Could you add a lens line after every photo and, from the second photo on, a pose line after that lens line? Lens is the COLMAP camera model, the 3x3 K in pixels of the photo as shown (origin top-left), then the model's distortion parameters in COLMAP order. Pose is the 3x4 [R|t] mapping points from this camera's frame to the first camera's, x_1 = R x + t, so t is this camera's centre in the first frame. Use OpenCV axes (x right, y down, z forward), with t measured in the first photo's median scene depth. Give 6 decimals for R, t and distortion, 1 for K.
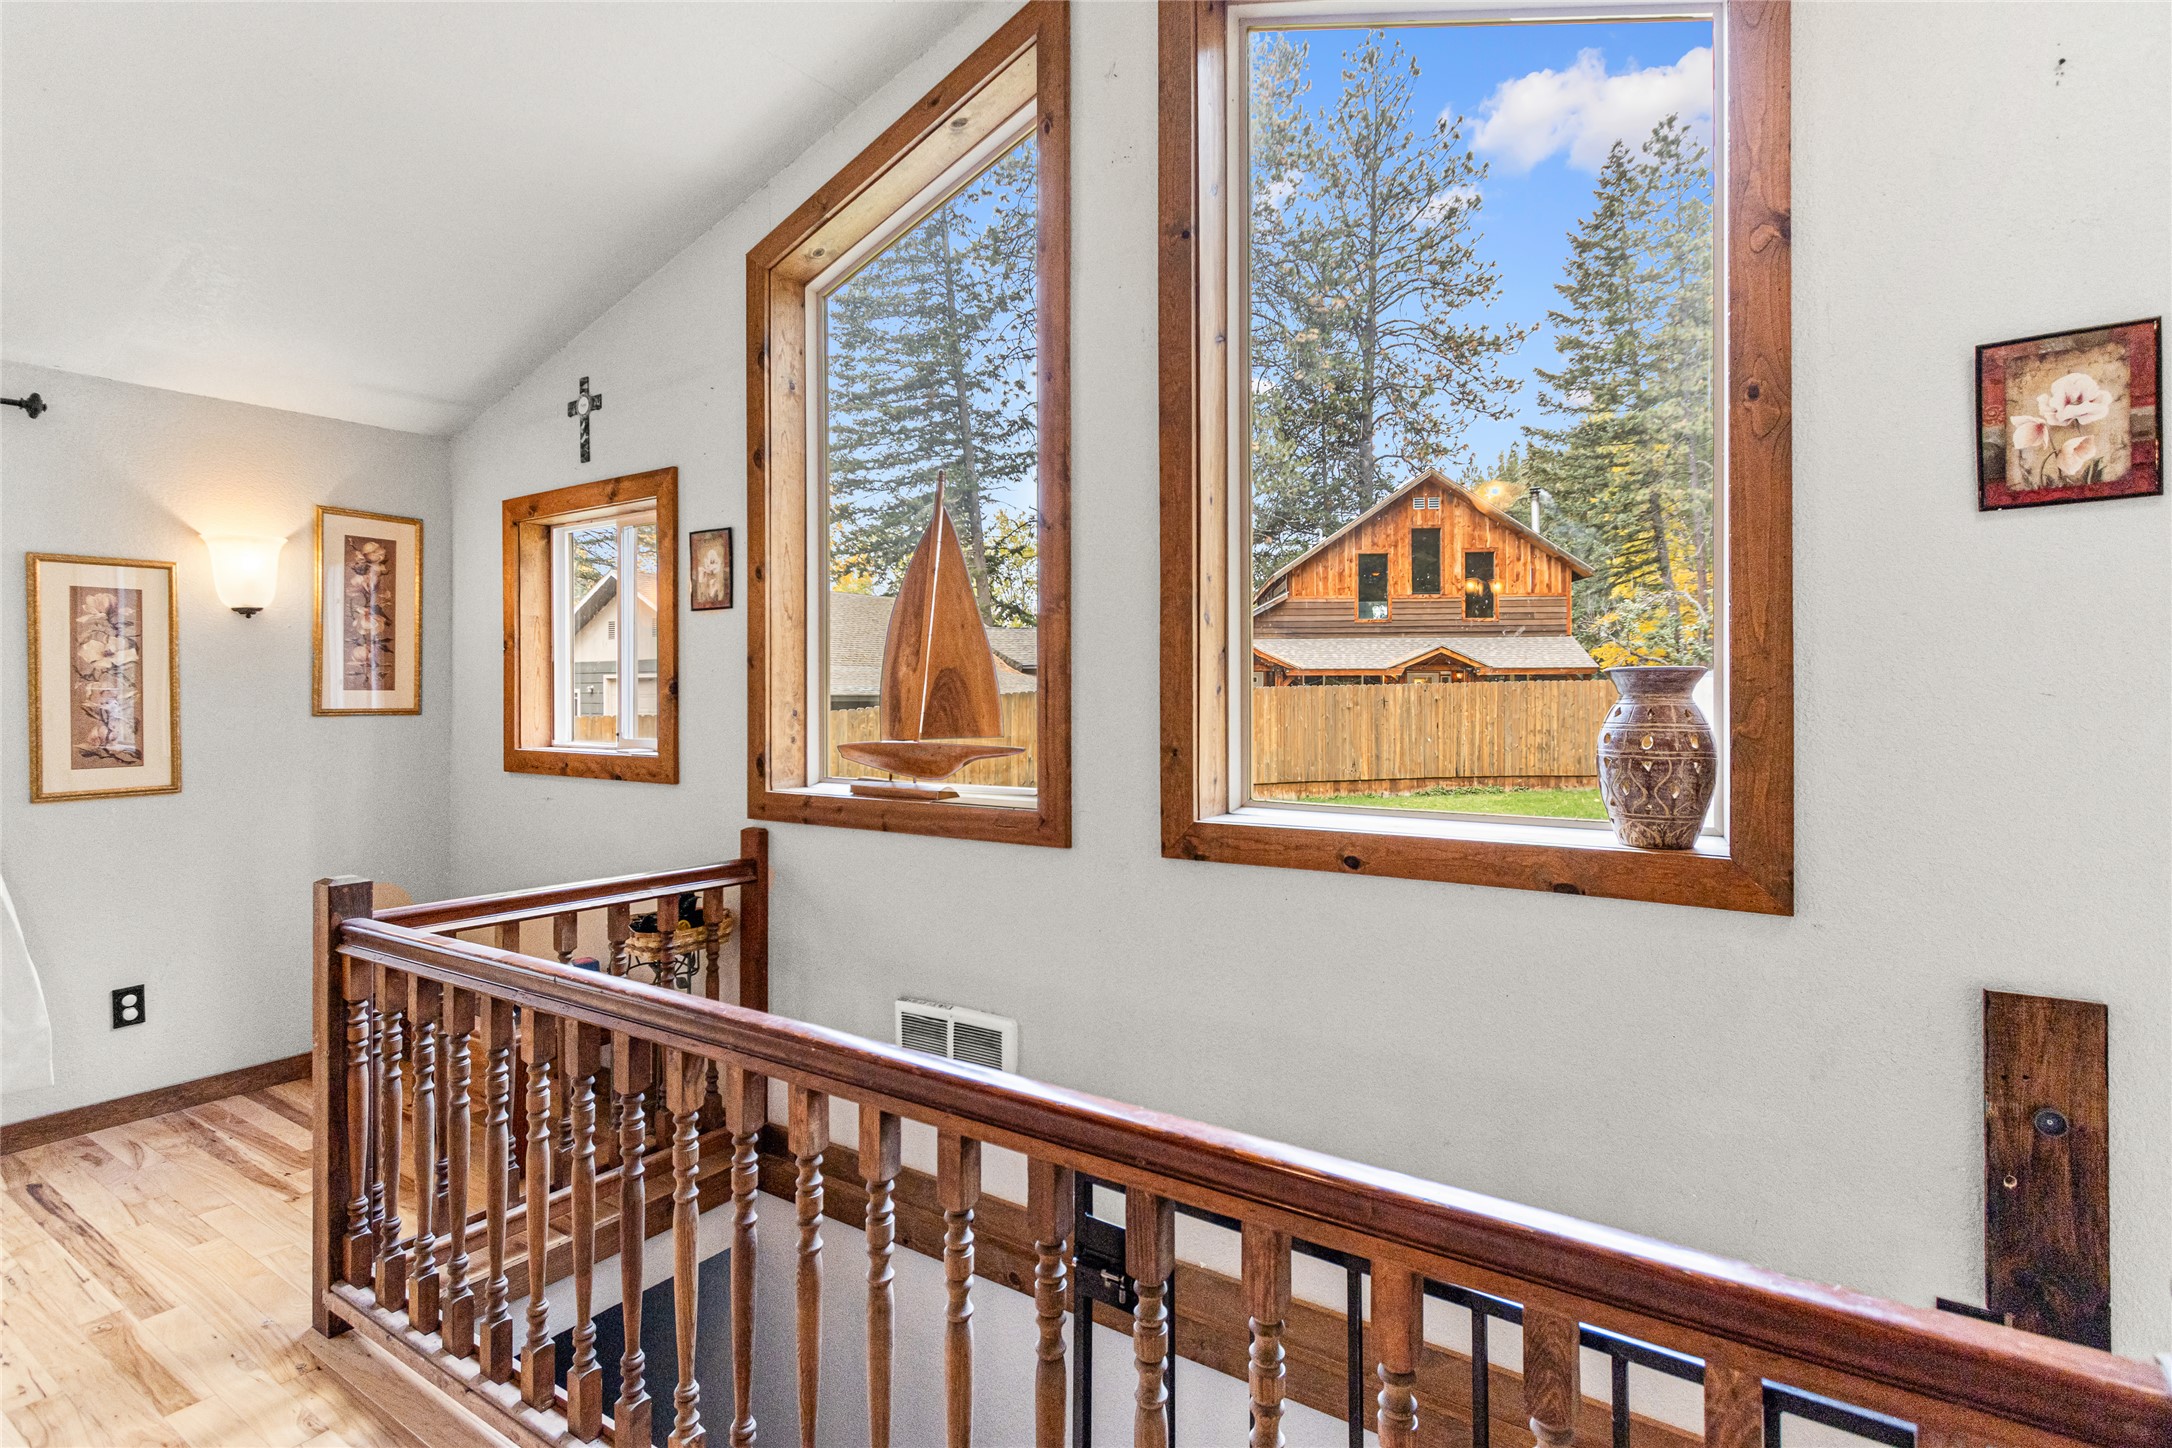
lens RADIAL K [[1073.2, 0, 1069.8], [0, 1073.2, 679.6], [0, 0, 1]] dist [0.004445, 0.000181]
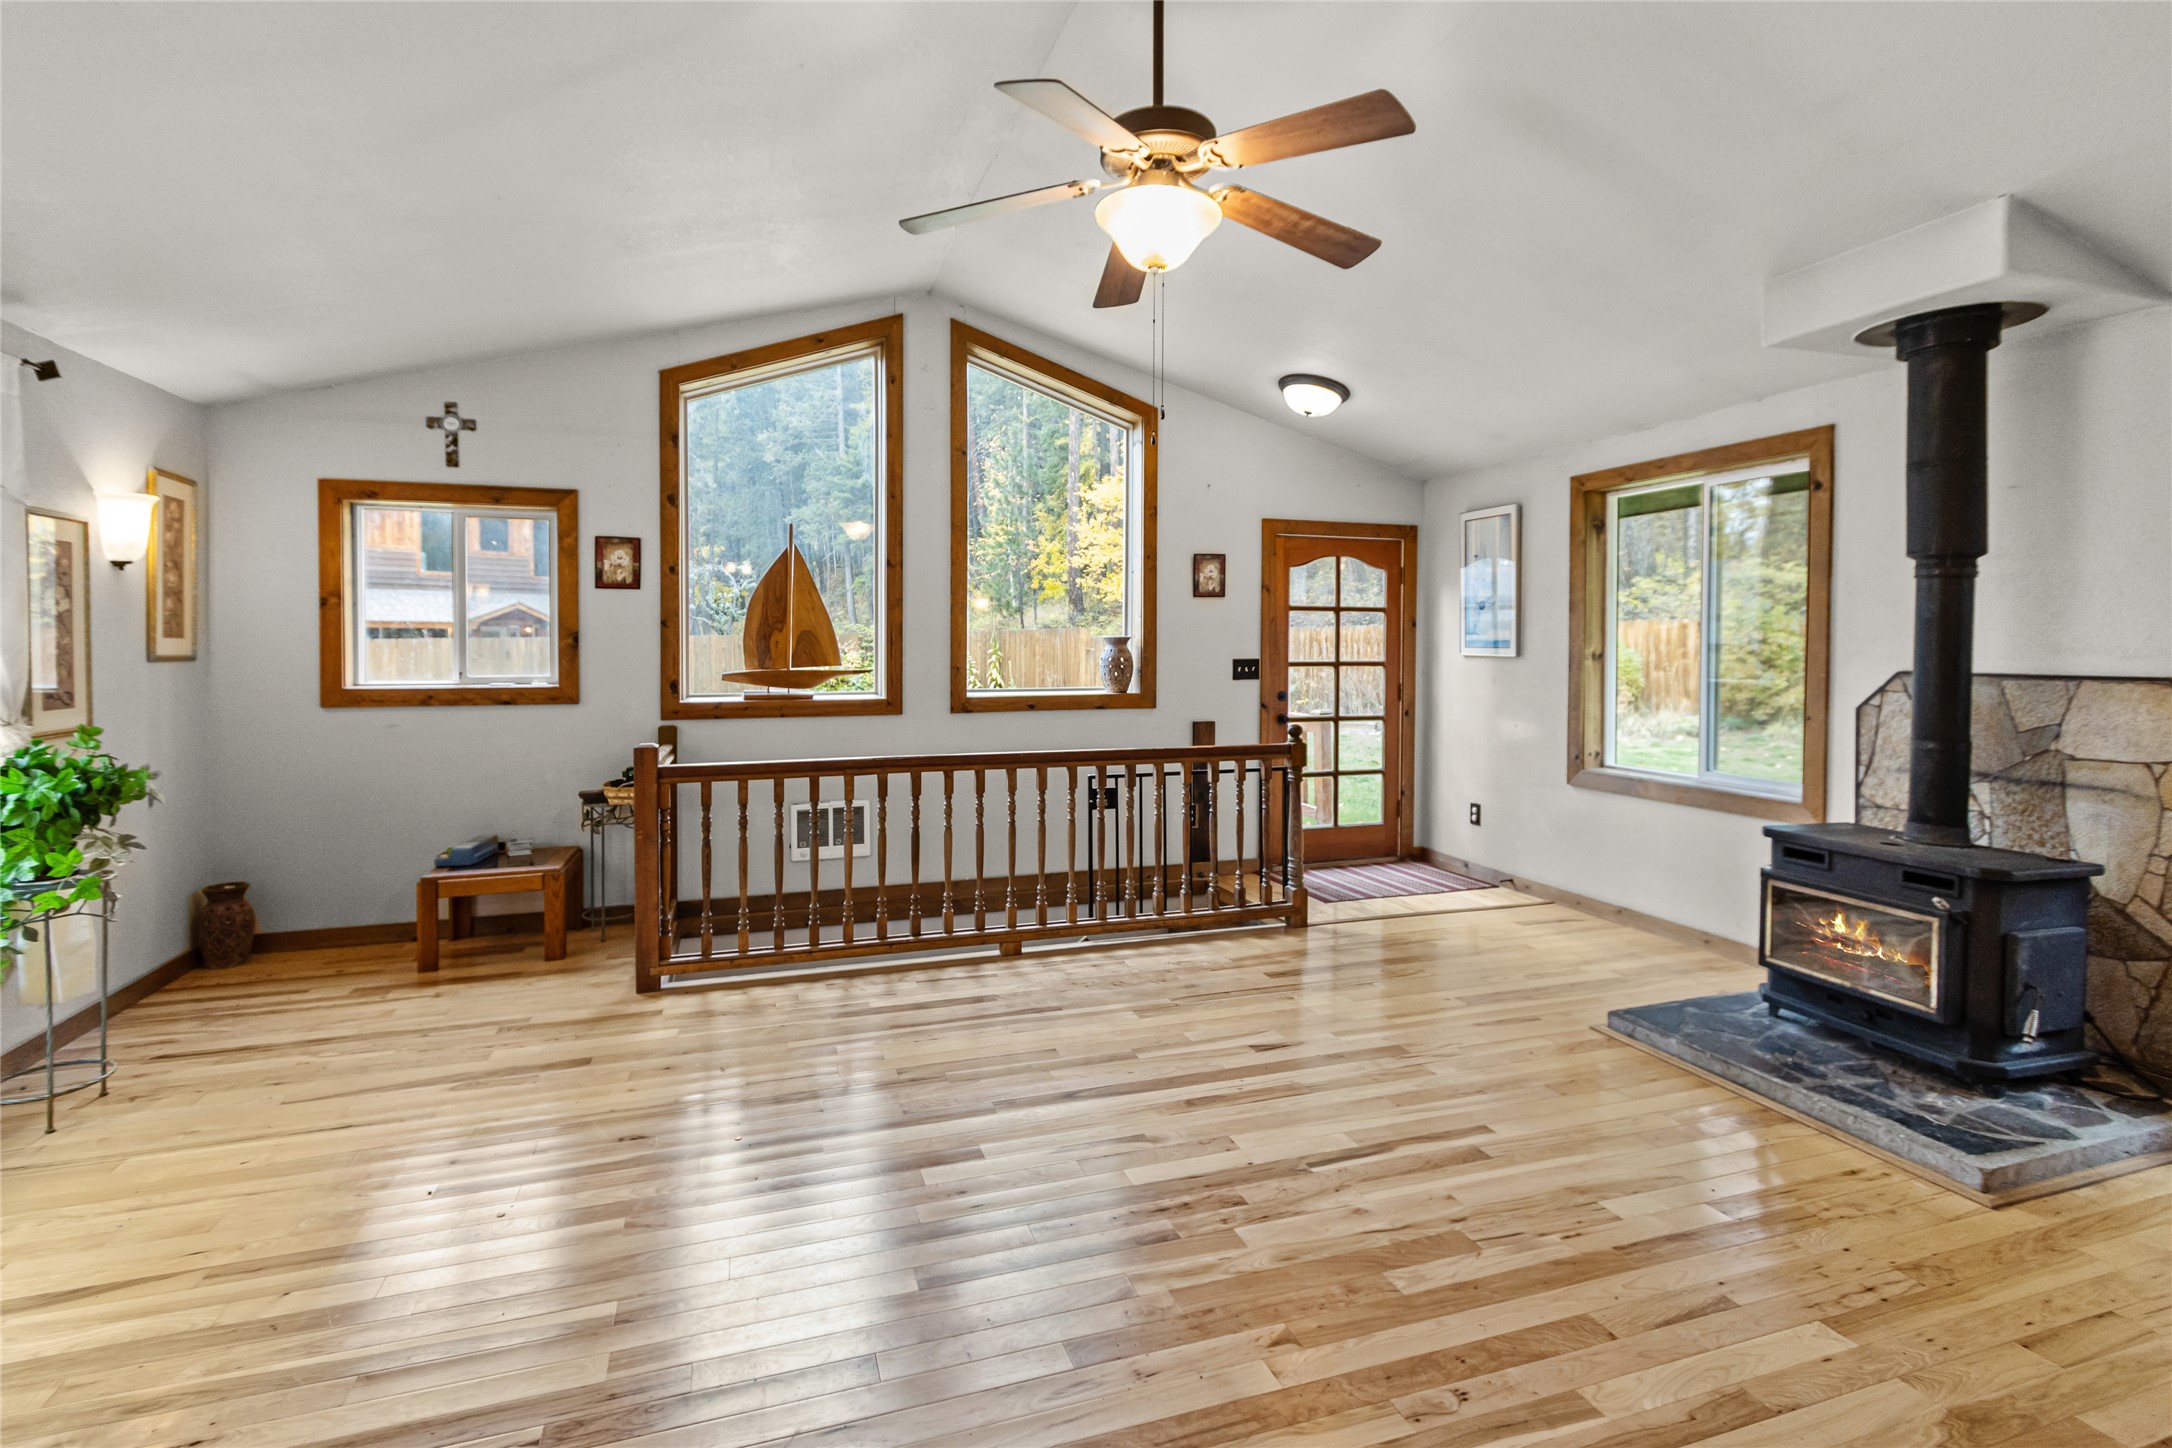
lens RADIAL K [[1031.5, 0, 1081.6], [0, 1031.5, 642.8], [0, 0, 1]] dist [0.006074, -0.003324]
pose [[0.599333, 0.005577, 0.800480, -1.202869], [-0.011657, 0.999931, 0.001761, 0.002438], [-0.800415, -0.010387, 0.599356, -0.455523]]
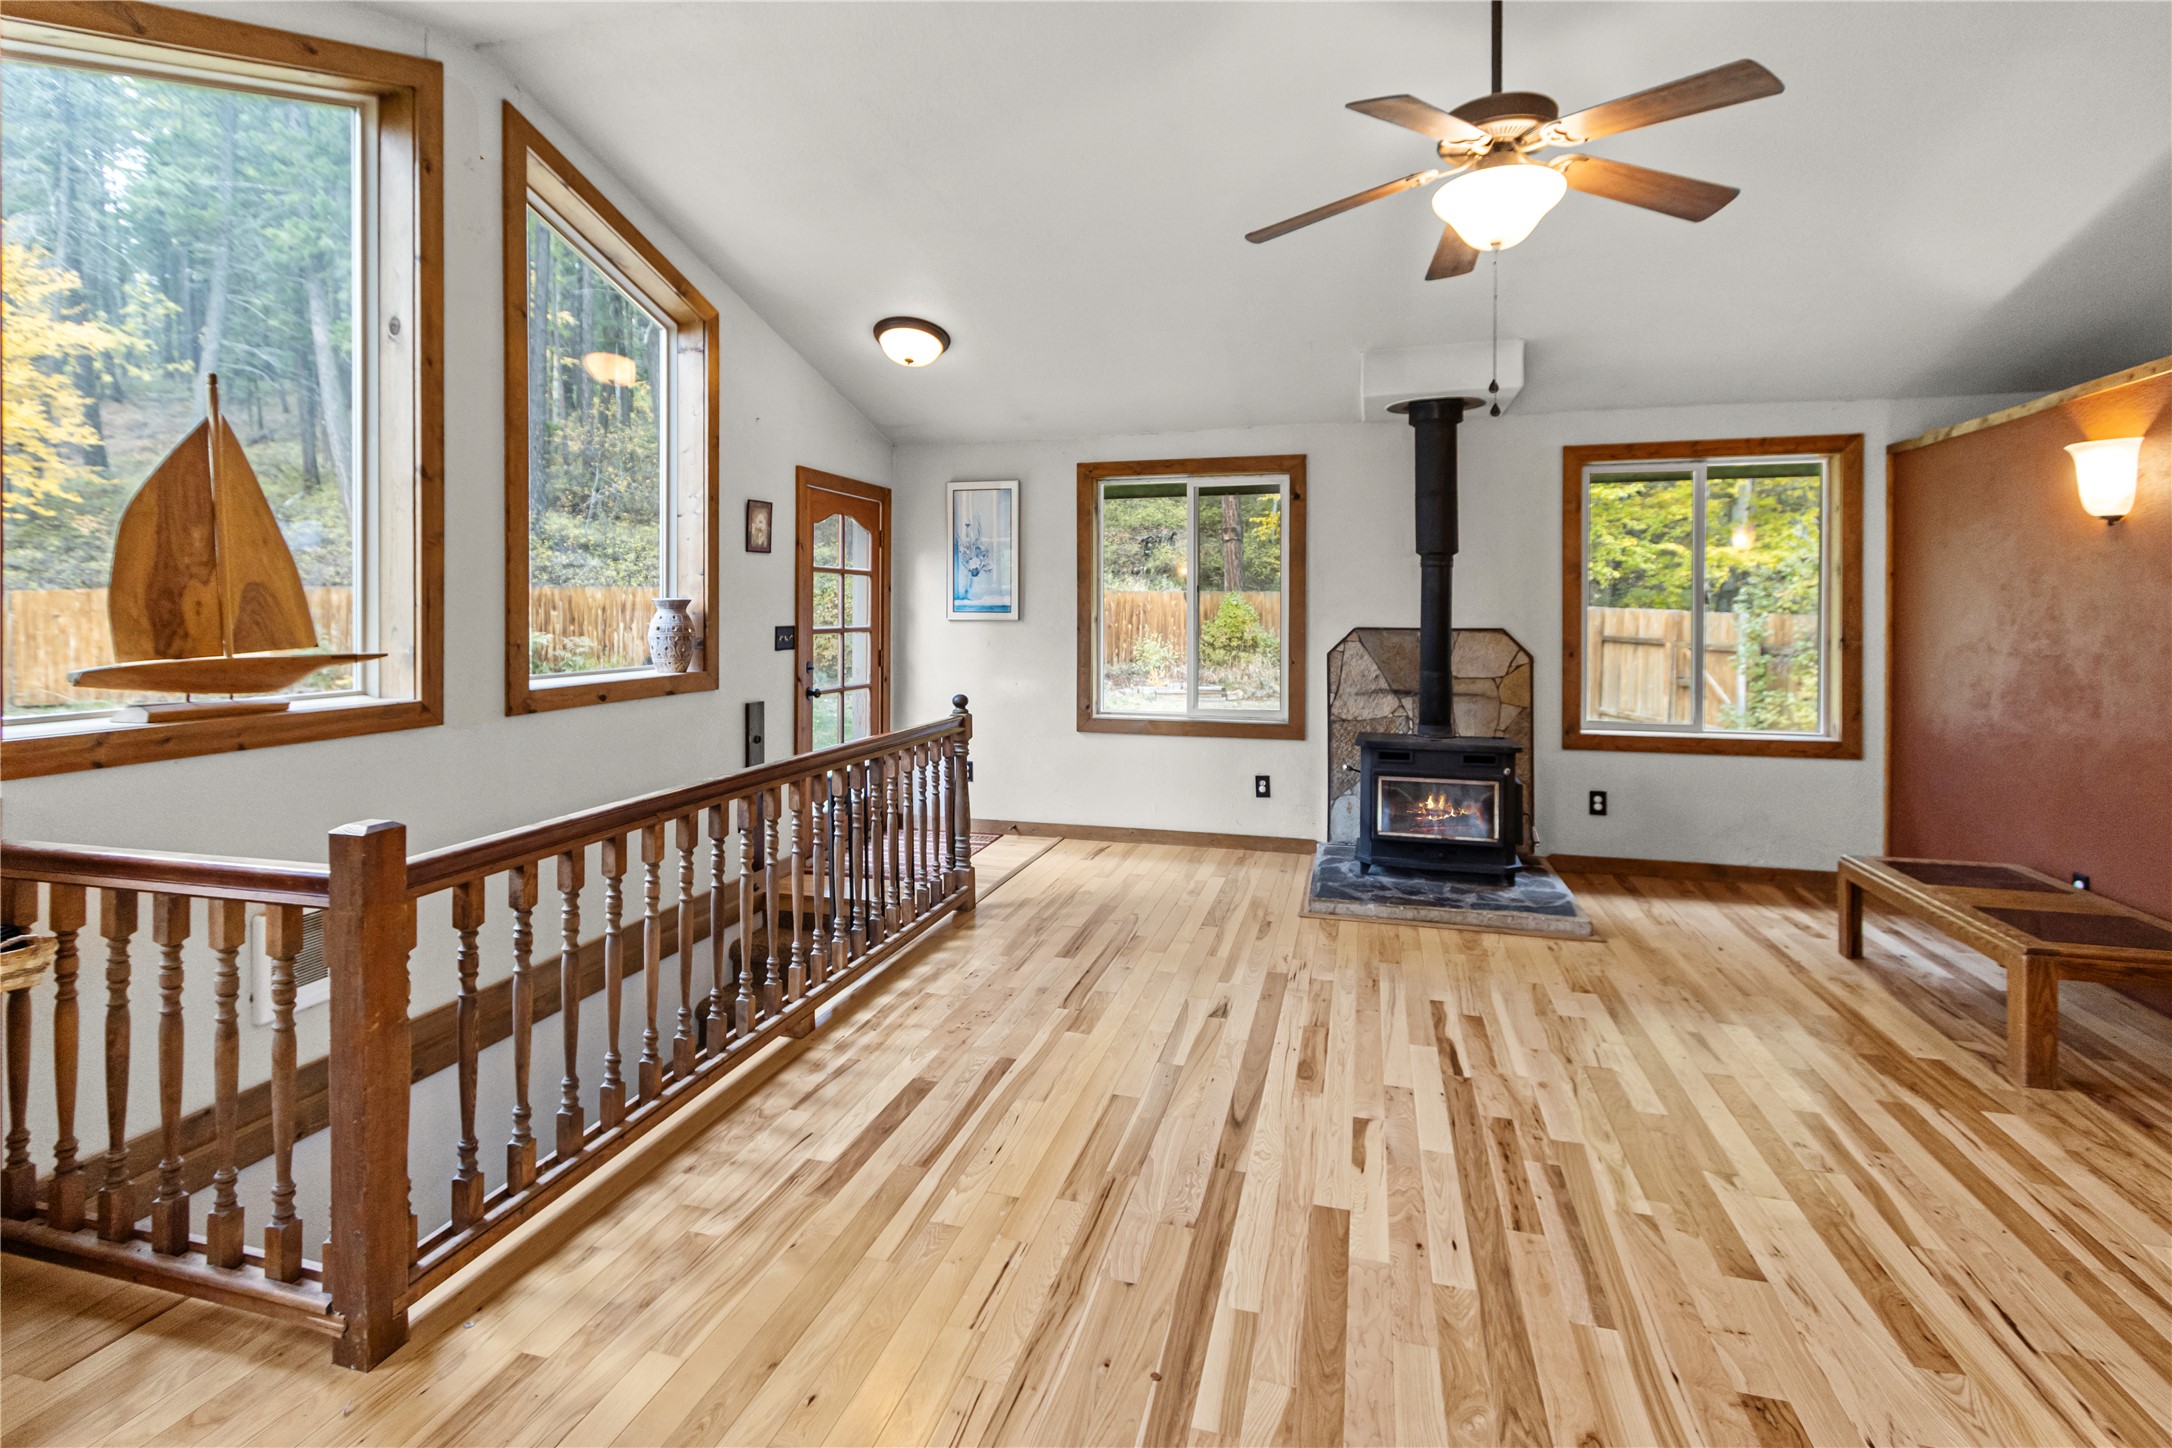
lens RADIAL K [[1031.5, 0, 1070.7], [0, 1031.5, 606.7], [0, 0, 1]] dist [0.006074, -0.003324]
pose [[-0.325676, 0.007662, 0.945451, -1.193872], [-0.009361, 0.999892, -0.011328, 0.015513], [-0.945435, -0.012539, -0.325569, 0.559204]]
